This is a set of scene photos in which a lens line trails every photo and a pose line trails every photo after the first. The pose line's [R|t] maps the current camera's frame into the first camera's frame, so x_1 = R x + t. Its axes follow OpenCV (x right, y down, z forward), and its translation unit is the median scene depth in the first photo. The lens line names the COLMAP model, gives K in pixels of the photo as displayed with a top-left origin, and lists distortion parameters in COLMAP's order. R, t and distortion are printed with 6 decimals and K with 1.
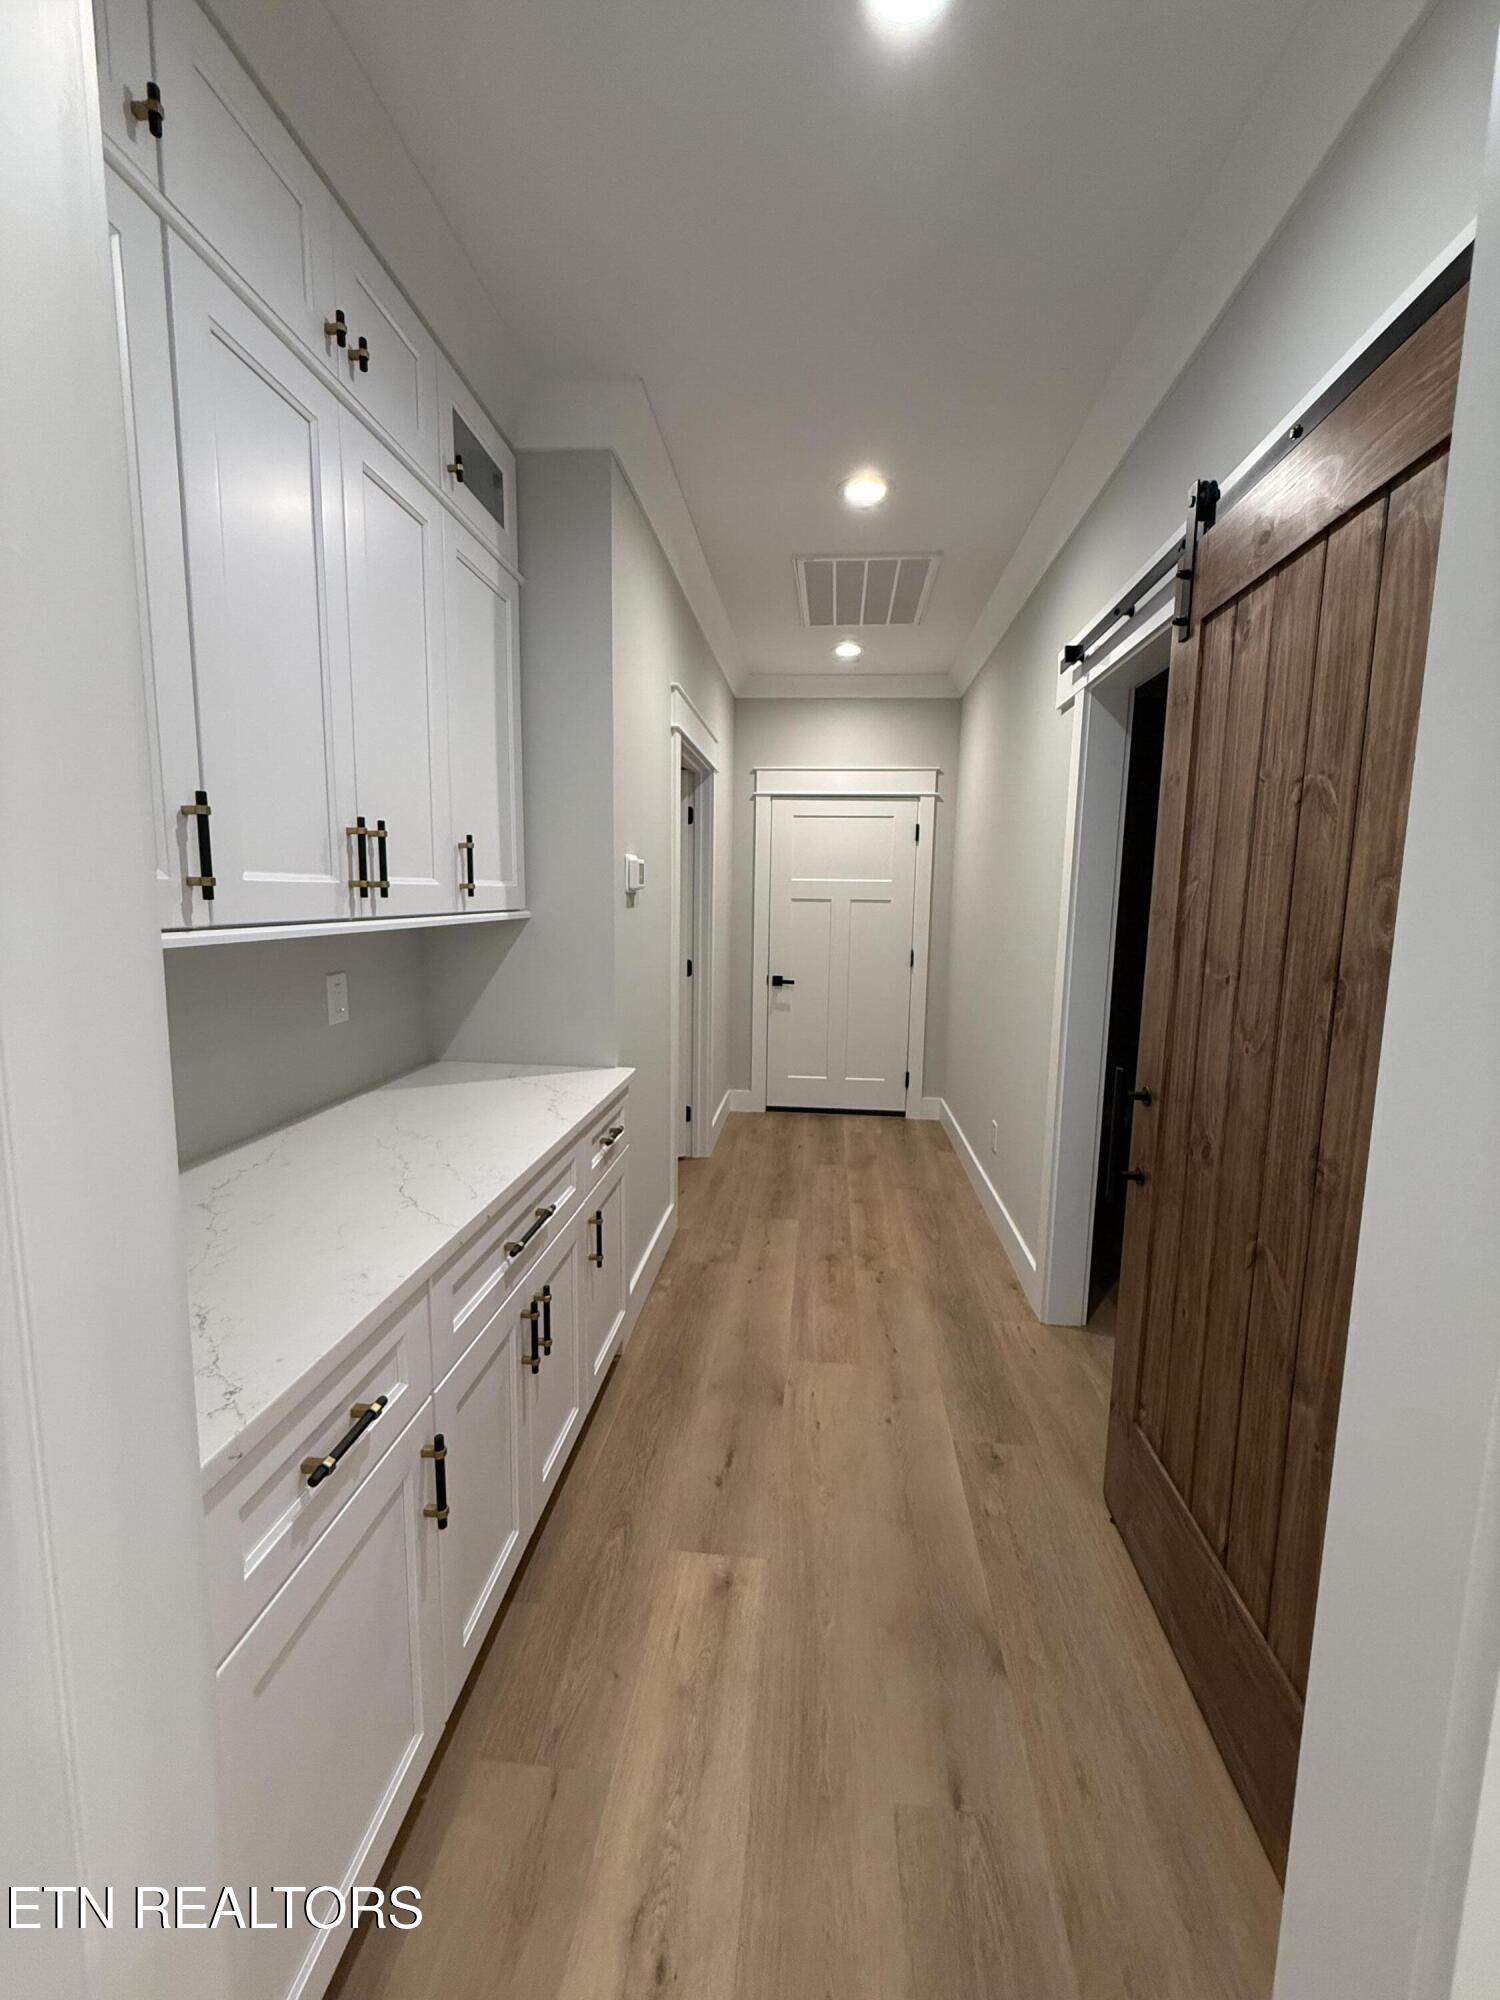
lens RADIAL K [[799.8, 0, 738.4], [0, 799.8, 997.0], [0, 0, 1]] dist [-0.000980, 0.000385]
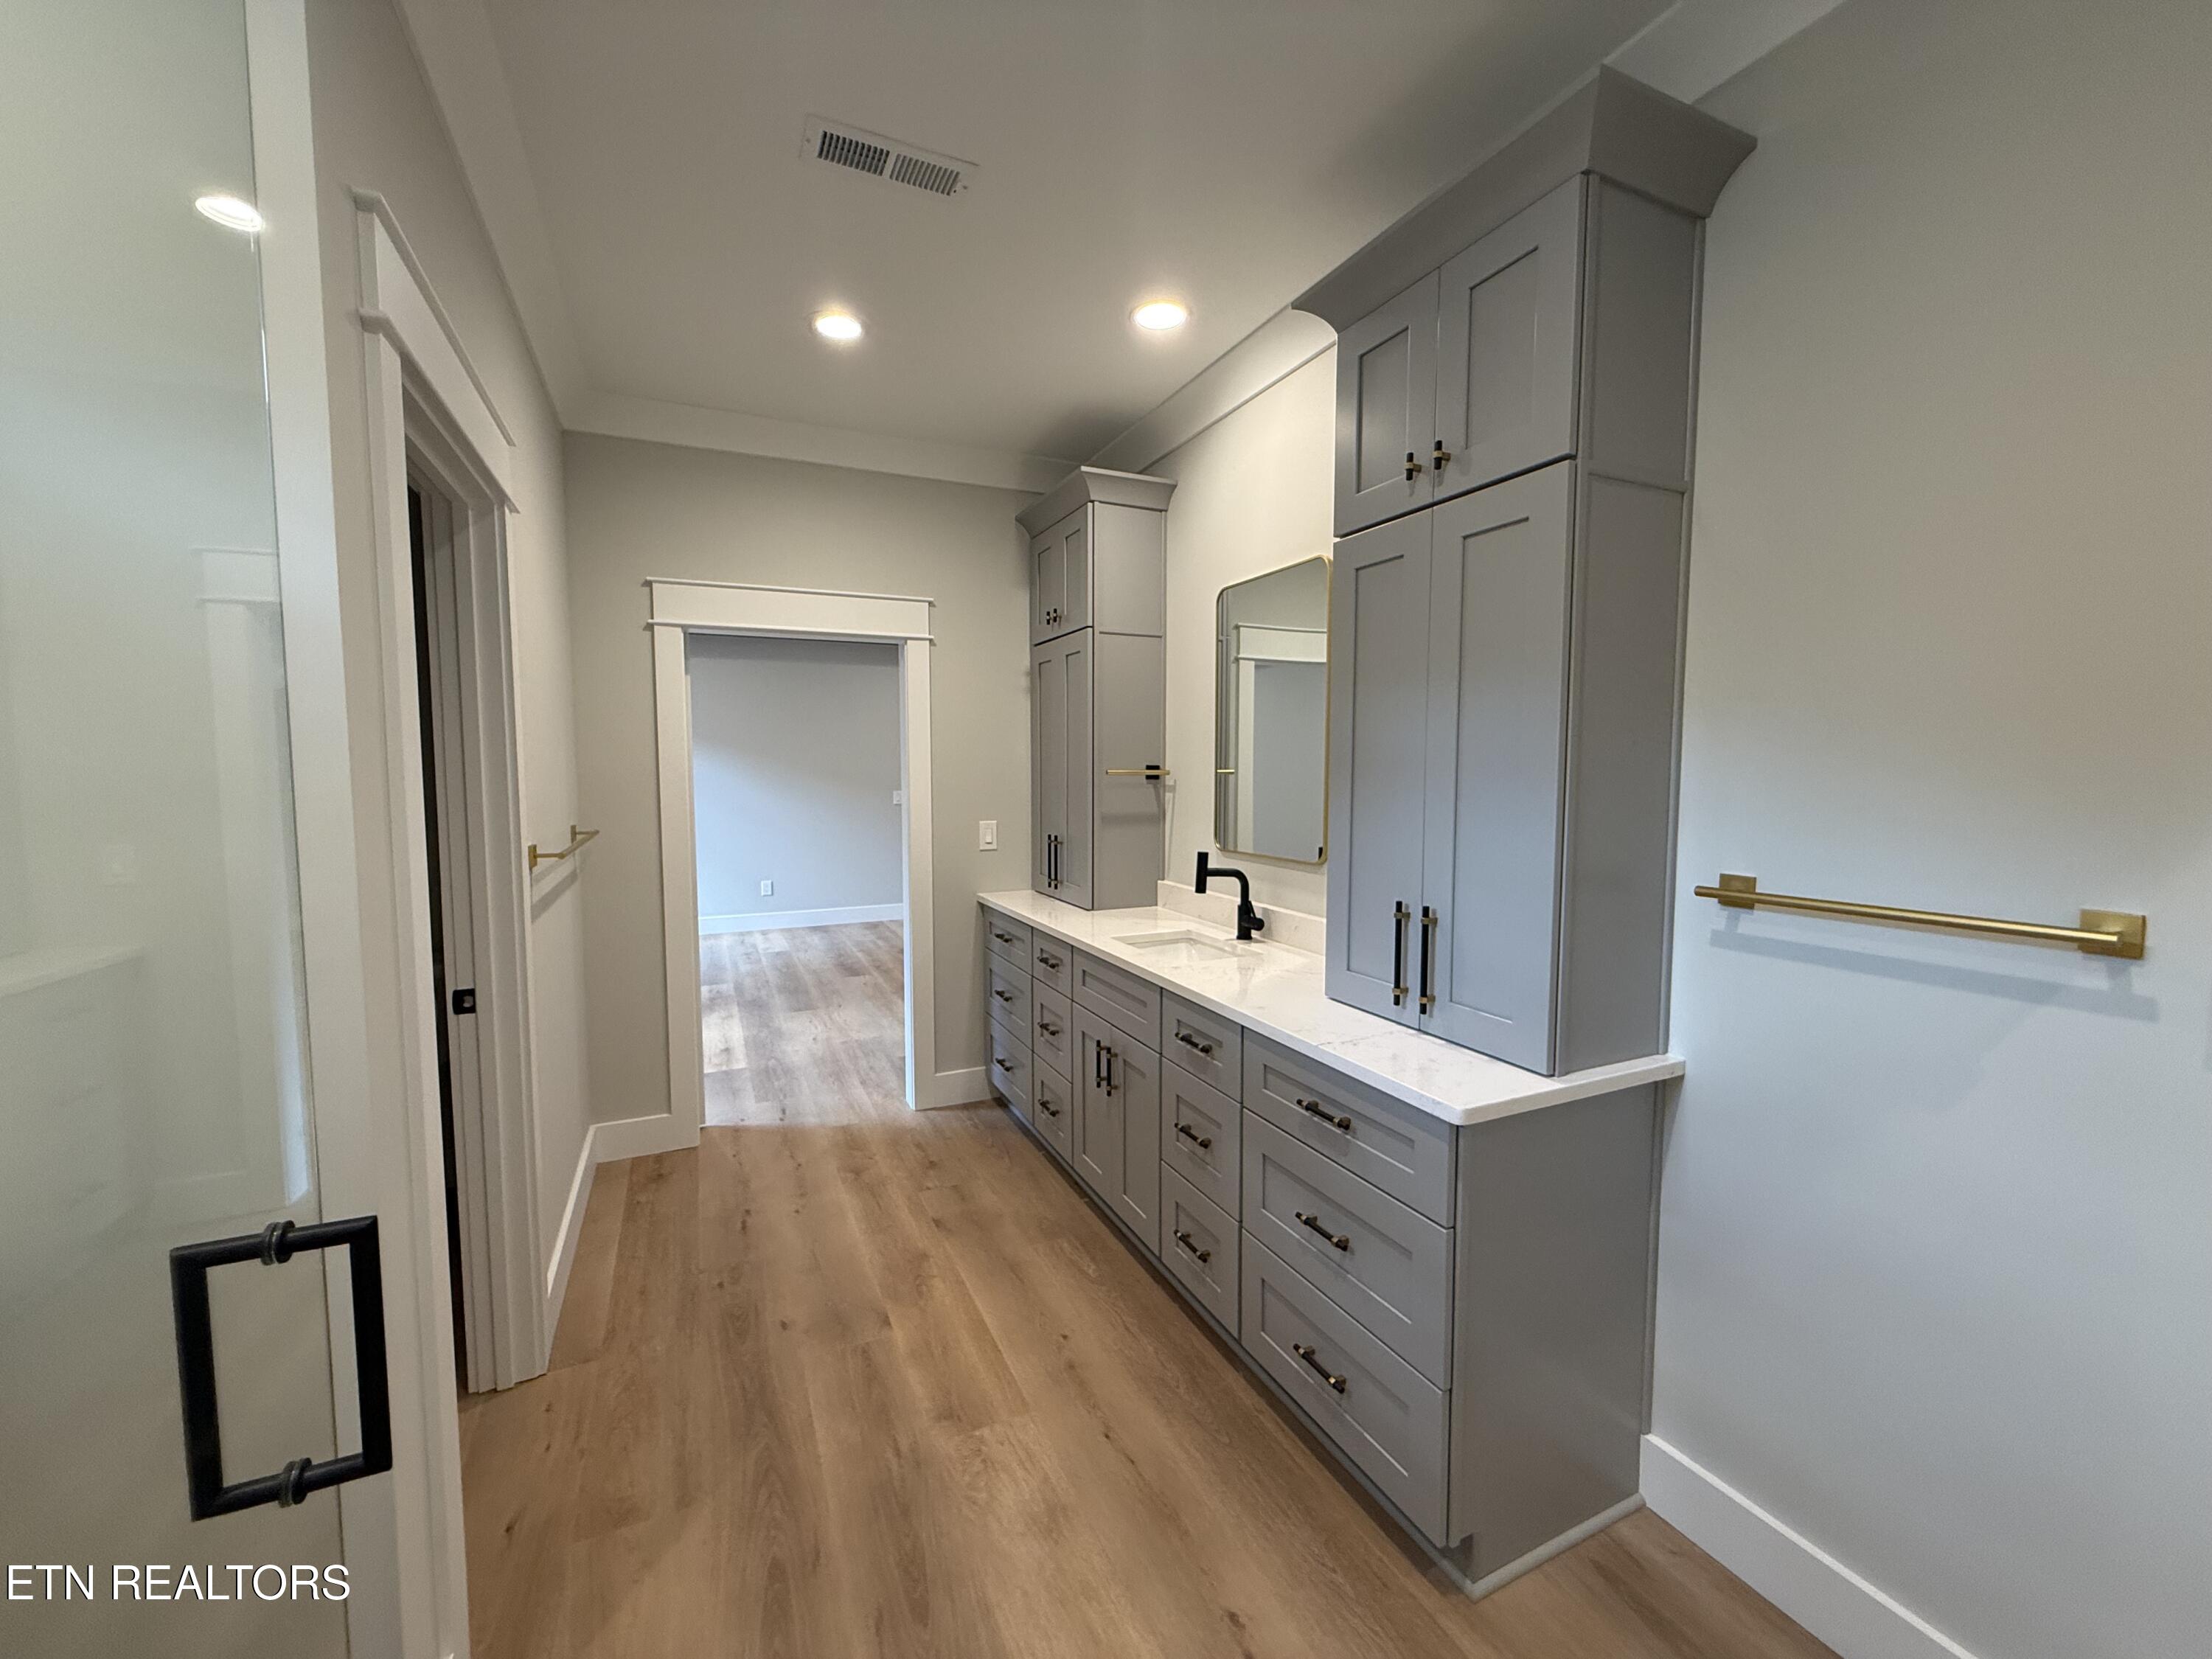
lens RADIAL K [[884.6, 0, 1108.3], [0, 884.6, 825.6], [0, 0, 1]] dist [-0.000980, 0.000385]
pose [[0.846764, -0.052808, 0.529342, -0.017445], [0.086857, 0.995432, -0.039634, -0.044433], [-0.524831, 0.079538, 0.847483, 0.443780]]
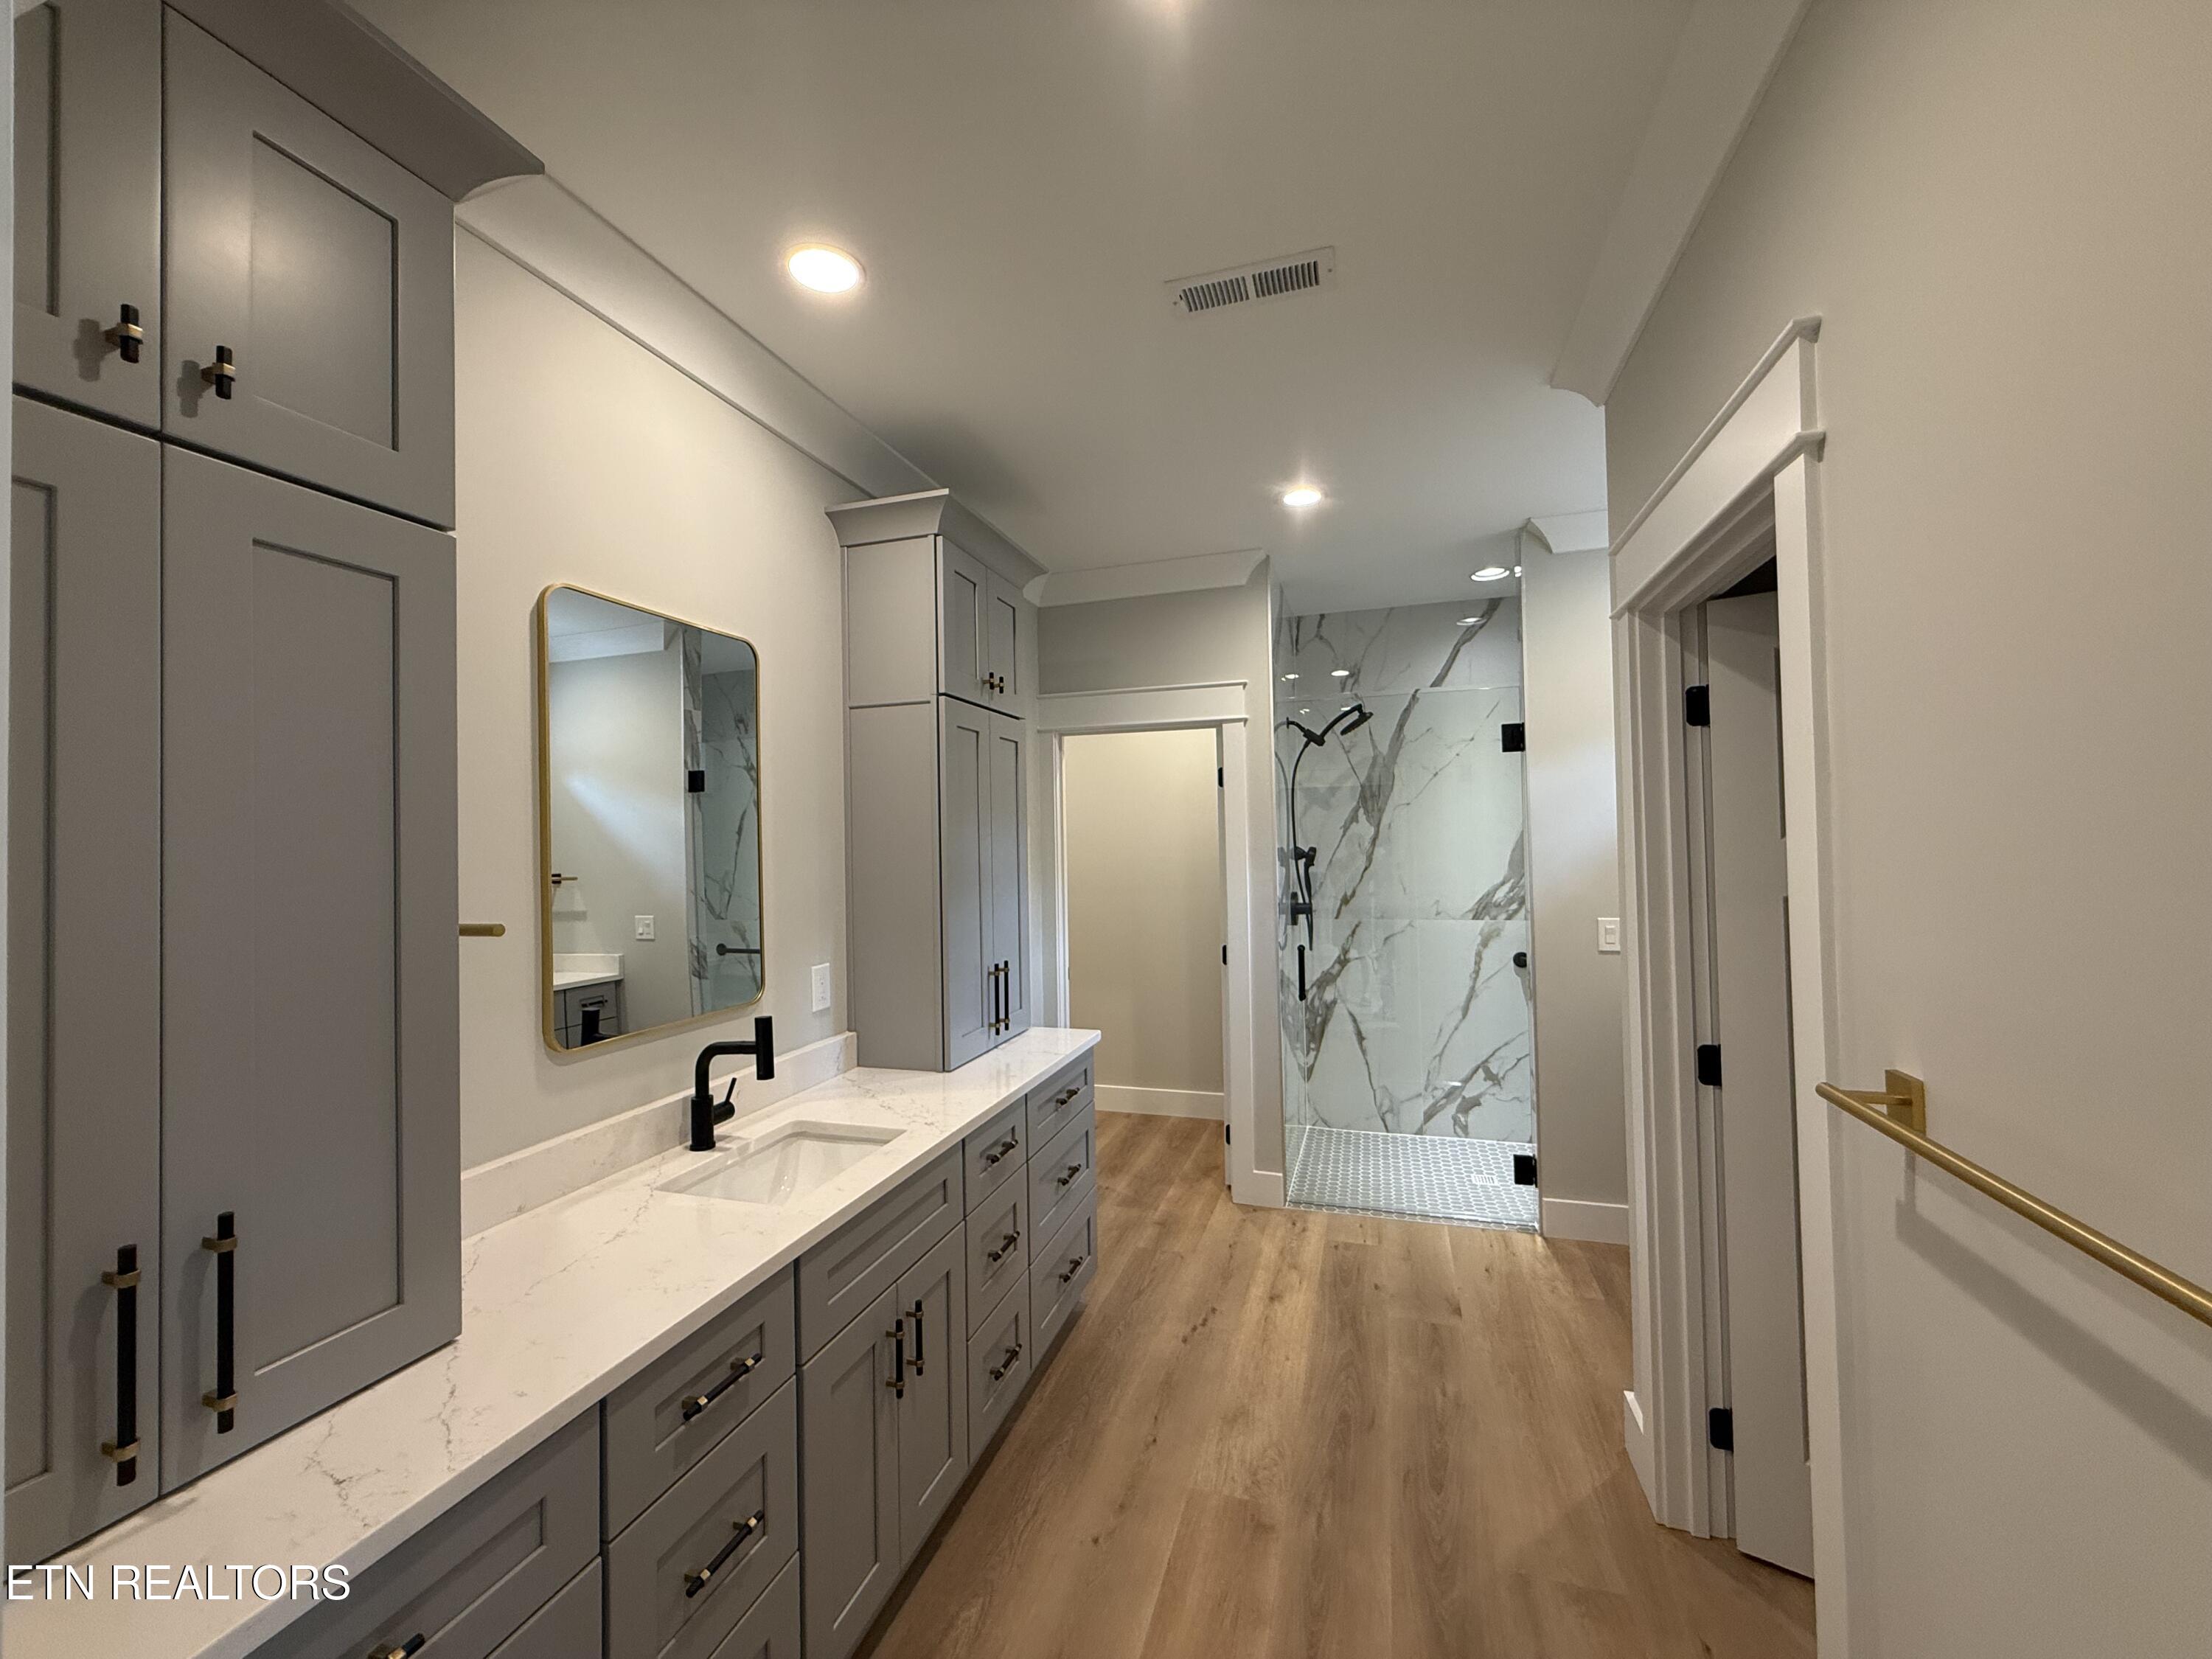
lens RADIAL K [[884.6, 0, 1089.8], [0, 884.6, 826.9], [0, 0, 1]] dist [-0.000980, 0.000385]
pose [[-0.980821, 0.008635, 0.194720, 0.132154], [0.032720, 0.992136, 0.120816, -0.181701], [-0.192146, 0.124870, -0.973390, 1.310761]]
